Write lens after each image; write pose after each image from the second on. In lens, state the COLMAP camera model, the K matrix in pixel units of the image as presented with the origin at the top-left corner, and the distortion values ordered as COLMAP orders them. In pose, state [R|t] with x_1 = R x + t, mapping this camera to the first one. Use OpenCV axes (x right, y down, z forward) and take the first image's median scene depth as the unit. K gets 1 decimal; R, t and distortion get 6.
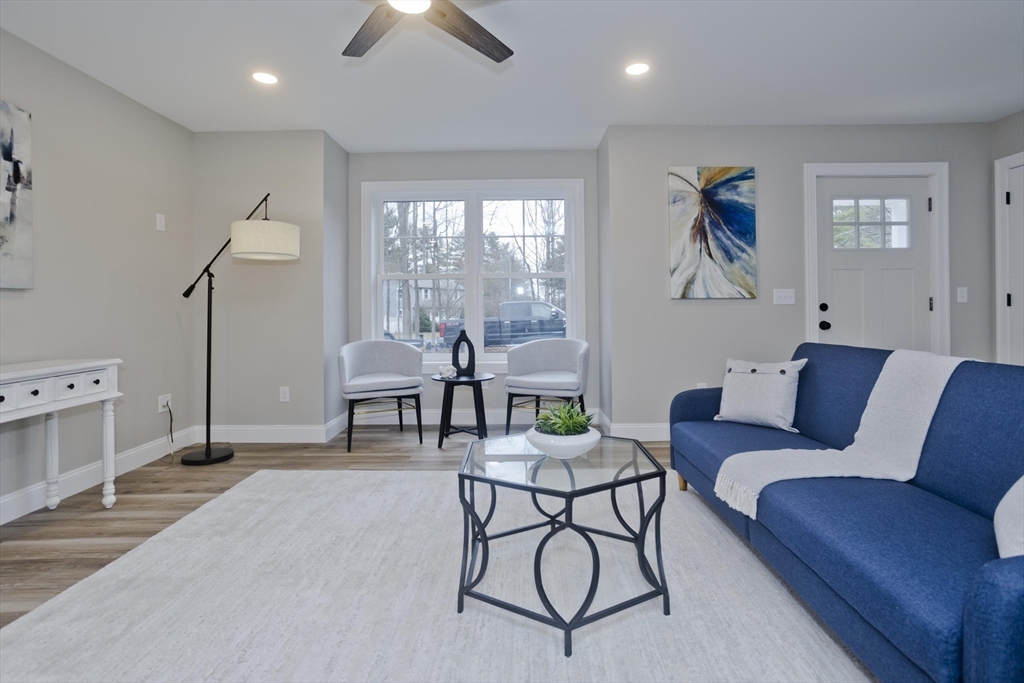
lens RADIAL K [[500.2, 0, 516.0], [0, 500.2, 305.5], [0, 0, 1]] dist [-0.044258, 0.024665]
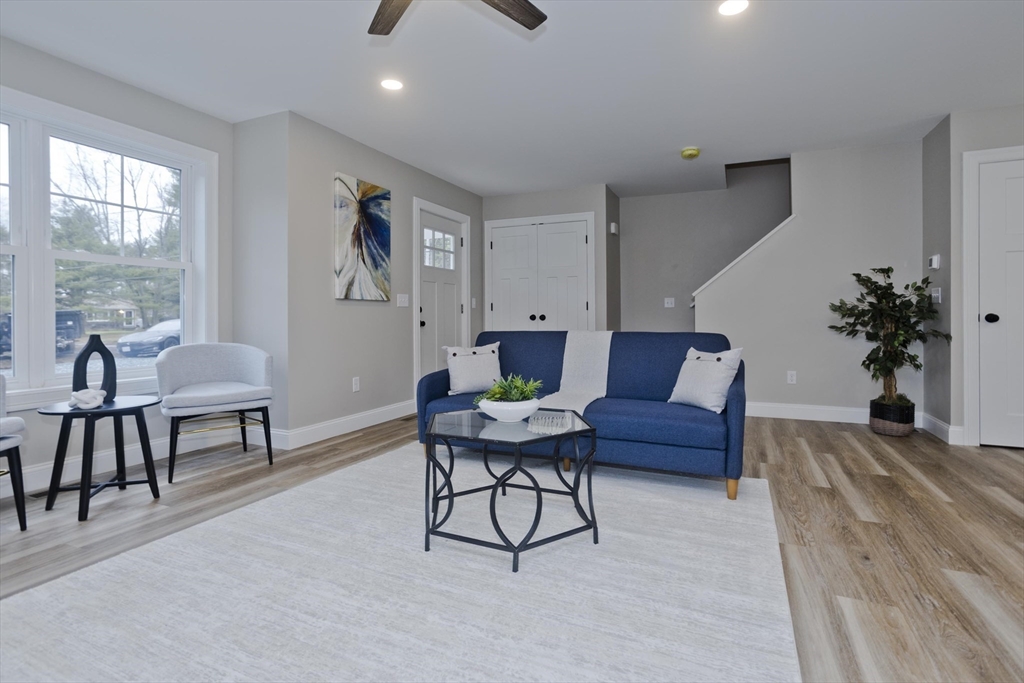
lens RADIAL K [[500.2, 0, 527.0], [0, 500.2, 317.2], [0, 0, 1]] dist [-0.044258, 0.024665]
pose [[0.388748, 0.002457, 0.921341, -0.492523], [-0.005452, 0.999985, -0.000366, 0.023004], [-0.921328, -0.004881, 0.388756, 0.230626]]
